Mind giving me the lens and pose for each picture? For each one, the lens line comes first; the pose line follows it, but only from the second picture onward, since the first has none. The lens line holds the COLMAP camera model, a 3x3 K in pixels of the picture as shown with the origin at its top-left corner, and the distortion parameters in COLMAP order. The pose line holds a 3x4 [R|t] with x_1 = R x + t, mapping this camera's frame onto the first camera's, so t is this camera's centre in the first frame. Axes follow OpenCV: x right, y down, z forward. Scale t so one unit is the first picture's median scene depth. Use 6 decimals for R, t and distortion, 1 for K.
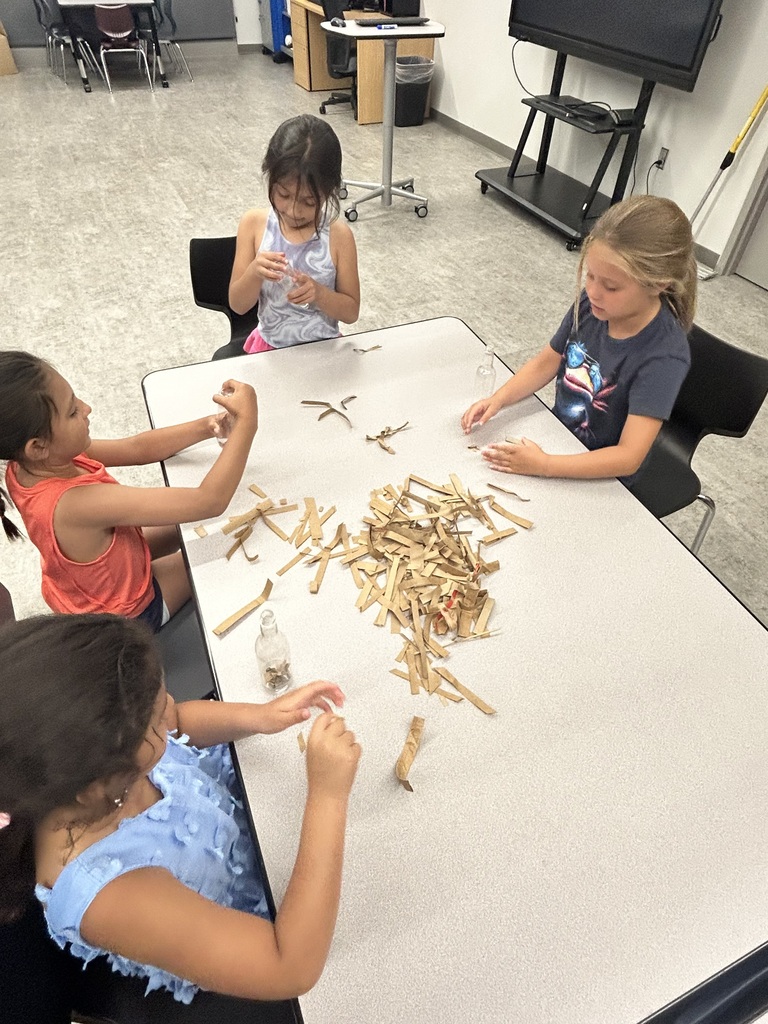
lens RADIAL K [[598.2, 0, 384.0], [0, 598.2, 512.0], [0, 0, 1]] dist [0.013479, 0.001924]
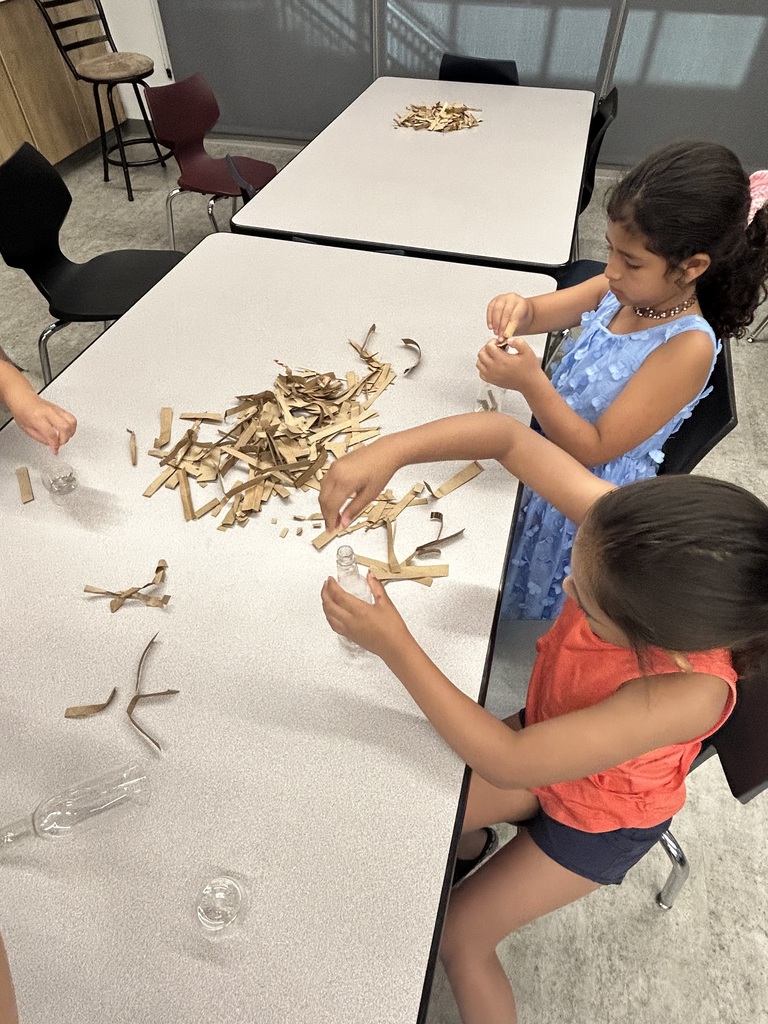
lens RADIAL K [[598.2, 0, 384.0], [0, 598.2, 512.0], [0, 0, 1]] dist [0.013479, 0.001924]
pose [[-0.783577, -0.485650, 0.387493, -0.433128], [0.434324, 0.017797, 0.900581, -0.630994], [-0.444263, 0.873972, 0.196984, 0.777260]]
